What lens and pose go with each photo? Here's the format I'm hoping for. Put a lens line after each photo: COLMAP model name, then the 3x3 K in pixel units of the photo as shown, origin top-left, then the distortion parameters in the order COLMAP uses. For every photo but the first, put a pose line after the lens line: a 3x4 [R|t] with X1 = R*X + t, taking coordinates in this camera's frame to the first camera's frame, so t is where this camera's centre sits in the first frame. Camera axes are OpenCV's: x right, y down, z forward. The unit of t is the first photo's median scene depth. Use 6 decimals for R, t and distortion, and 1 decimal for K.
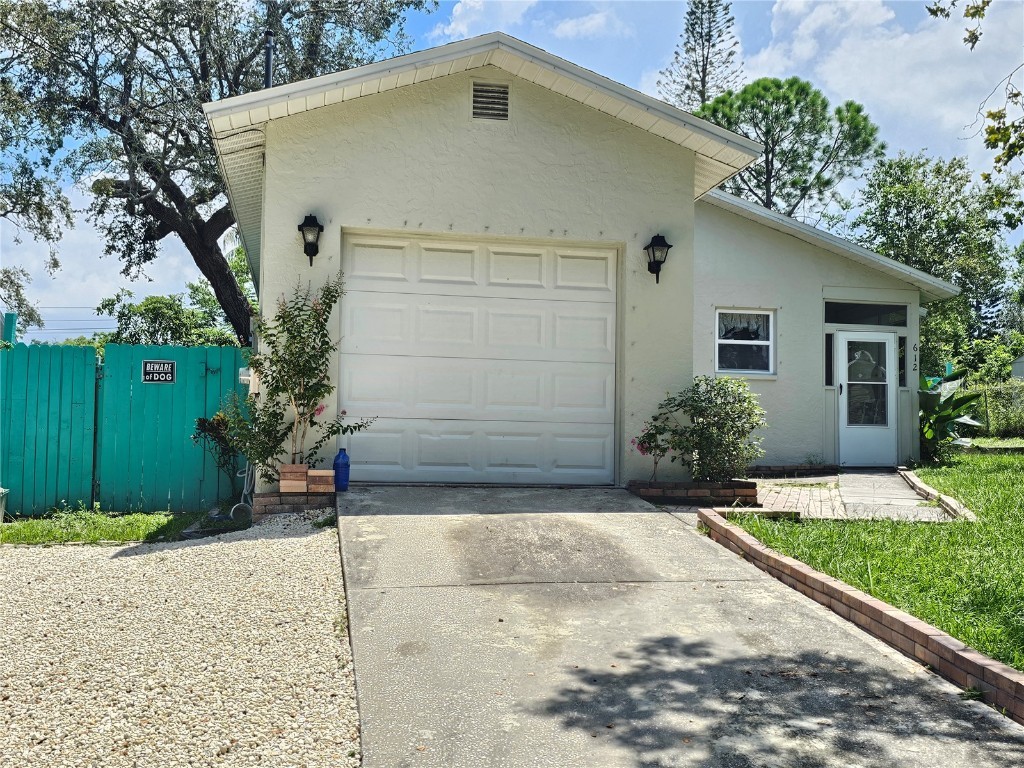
lens RADIAL K [[1077.9, 0, 512.0], [0, 1077.9, 384.0], [0, 0, 1]] dist [0.149685, -0.332368]
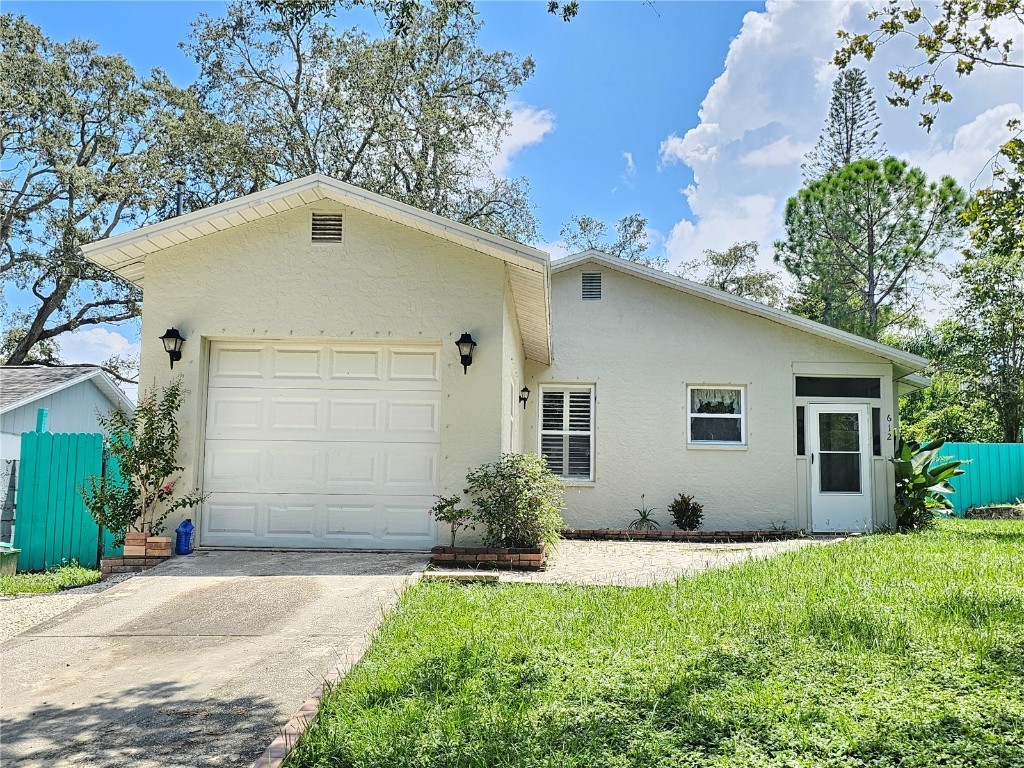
lens RADIAL K [[988.1, 0, 512.0], [0, 988.1, 384.0], [0, 0, 1]] dist [0.129514, -0.216979]
pose [[0.977698, -0.025203, -0.208499, 0.396825], [0.011500, 0.997709, -0.066674, -0.011177], [0.209701, 0.062789, 0.975747, -0.021911]]
